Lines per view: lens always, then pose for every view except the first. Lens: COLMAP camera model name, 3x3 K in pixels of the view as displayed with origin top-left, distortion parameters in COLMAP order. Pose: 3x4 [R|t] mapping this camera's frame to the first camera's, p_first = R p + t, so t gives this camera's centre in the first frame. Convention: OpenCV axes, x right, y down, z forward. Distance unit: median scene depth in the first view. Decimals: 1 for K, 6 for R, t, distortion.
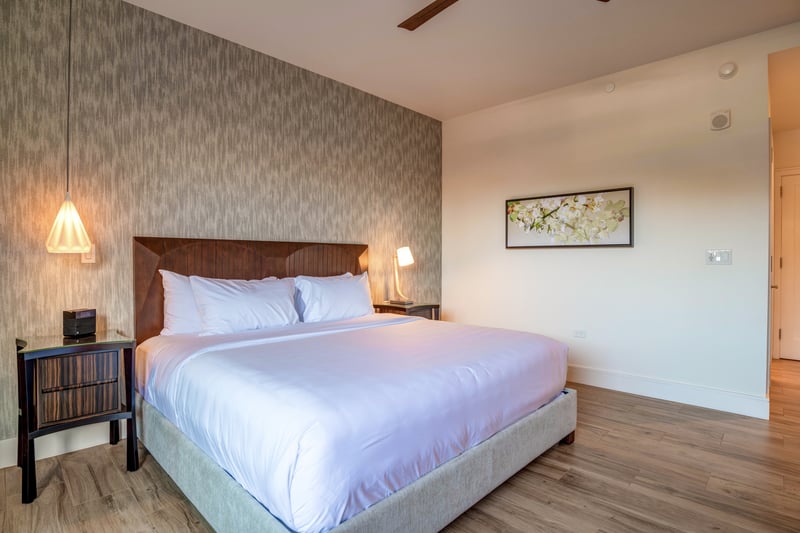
lens RADIAL K [[408.0, 0, 406.9], [0, 408.0, 262.6], [0, 0, 1]] dist [-0.051545, 0.010667]
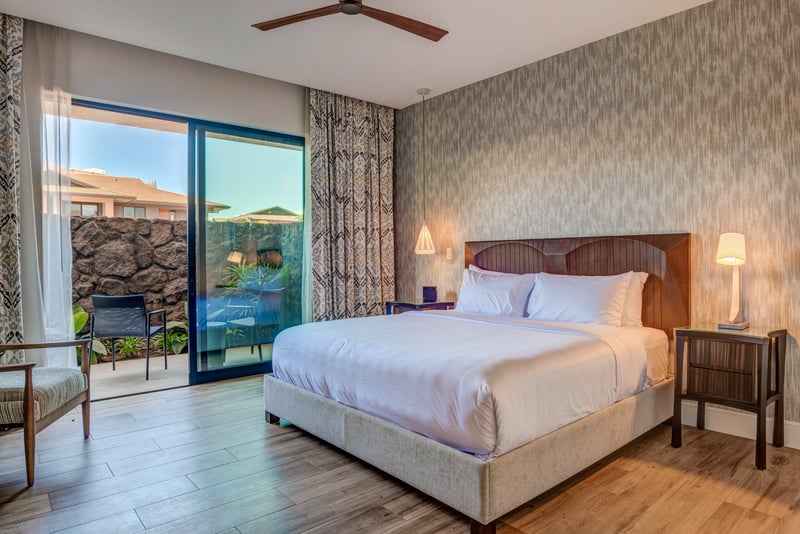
lens RADIAL K [[478.8, 0, 405.4], [0, 478.8, 266.7], [0, 0, 1]] dist [-0.051382, 0.011931]
pose [[-0.068542, 0.023346, -0.997375, 0.842070], [0.008207, 0.999706, 0.022836, -0.010632], [0.997614, -0.006620, -0.068714, 0.666637]]
